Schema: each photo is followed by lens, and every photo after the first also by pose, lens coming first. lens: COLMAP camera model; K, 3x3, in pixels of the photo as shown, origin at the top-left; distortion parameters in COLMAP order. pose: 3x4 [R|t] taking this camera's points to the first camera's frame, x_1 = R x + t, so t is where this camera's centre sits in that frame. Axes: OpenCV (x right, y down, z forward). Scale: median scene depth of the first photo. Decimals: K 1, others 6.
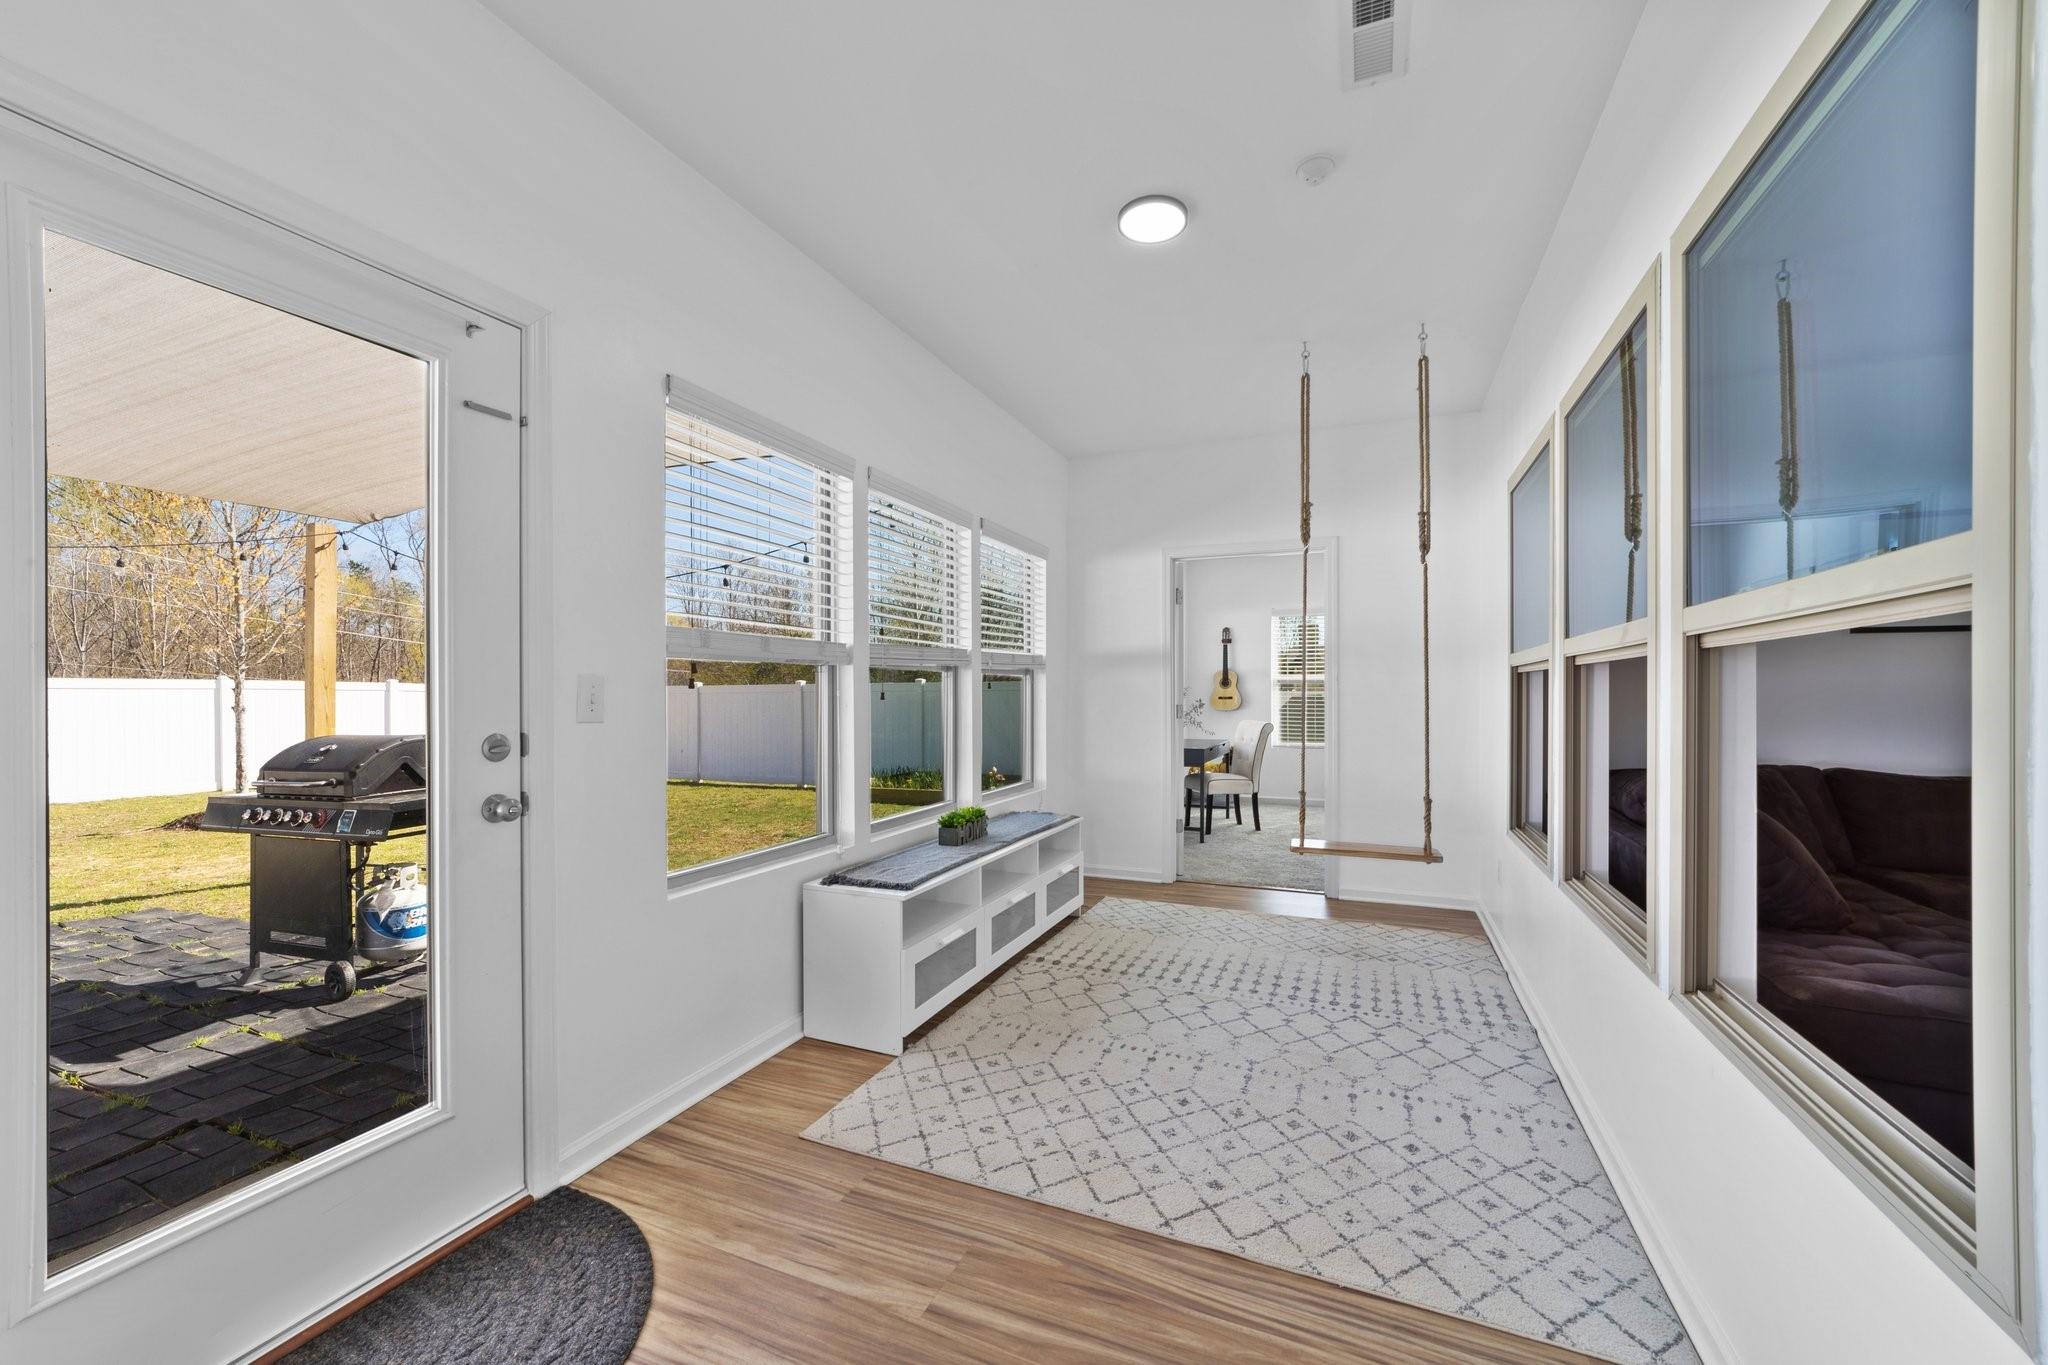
lens RADIAL K [[780.8, 0, 1036.5], [0, 780.8, 687.9], [0, 0, 1]] dist [-0.010275, 0.000143]
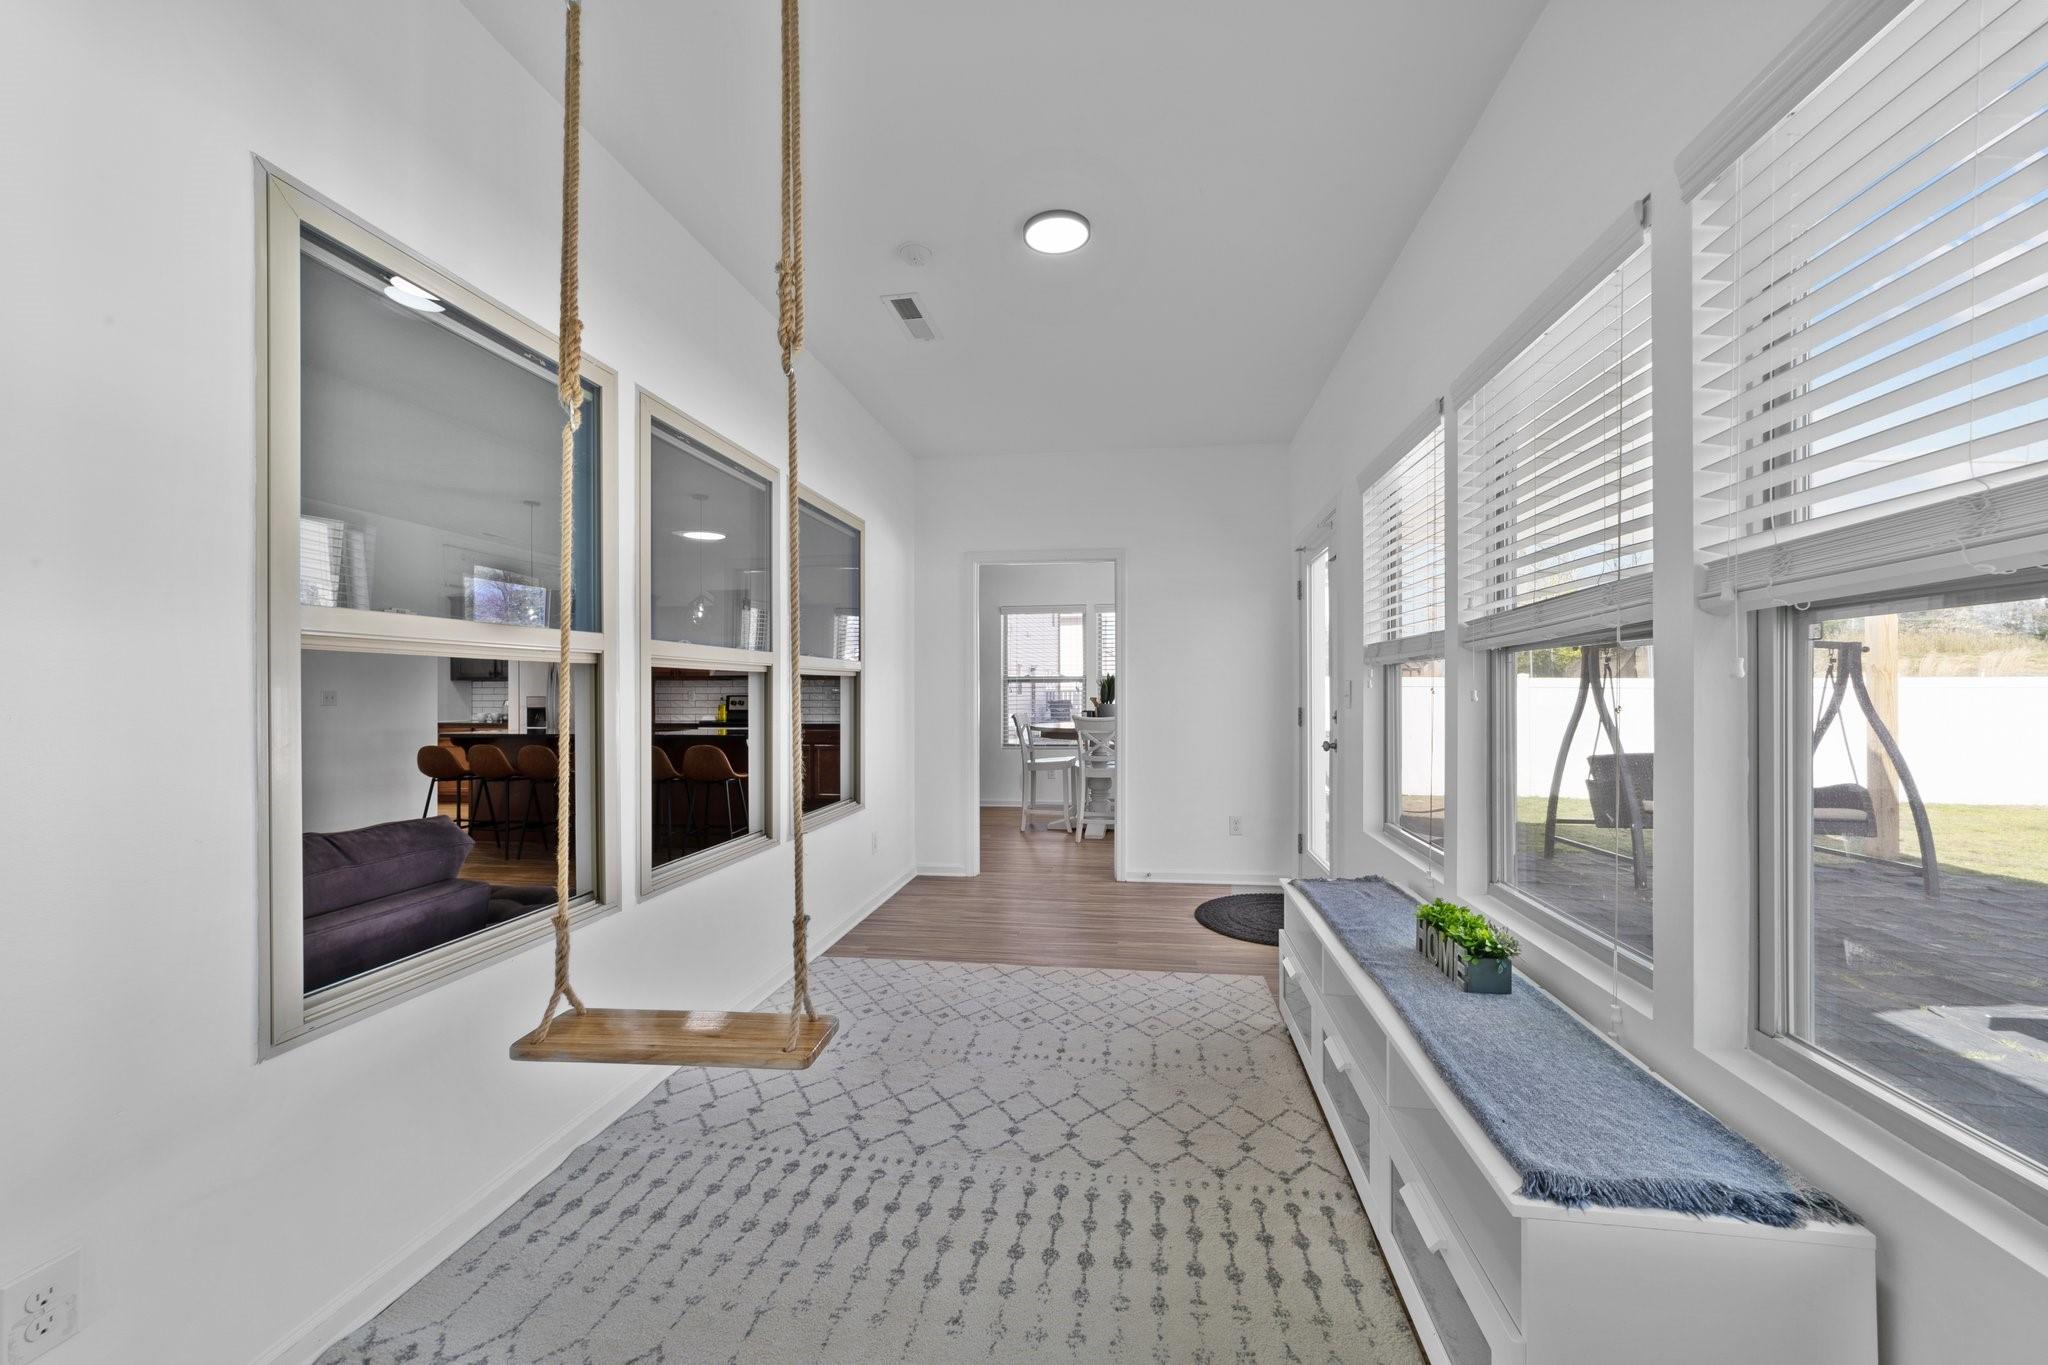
lens RADIAL K [[780.8, 0, 1036.5], [0, 780.8, 687.9], [0, 0, 1]] dist [-0.010275, 0.000143]
pose [[-0.966511, 0.002928, -0.256607, 0.394535], [0.005877, 0.999925, -0.010725, 0.008942], [0.256557, -0.011874, -0.966456, 1.780878]]
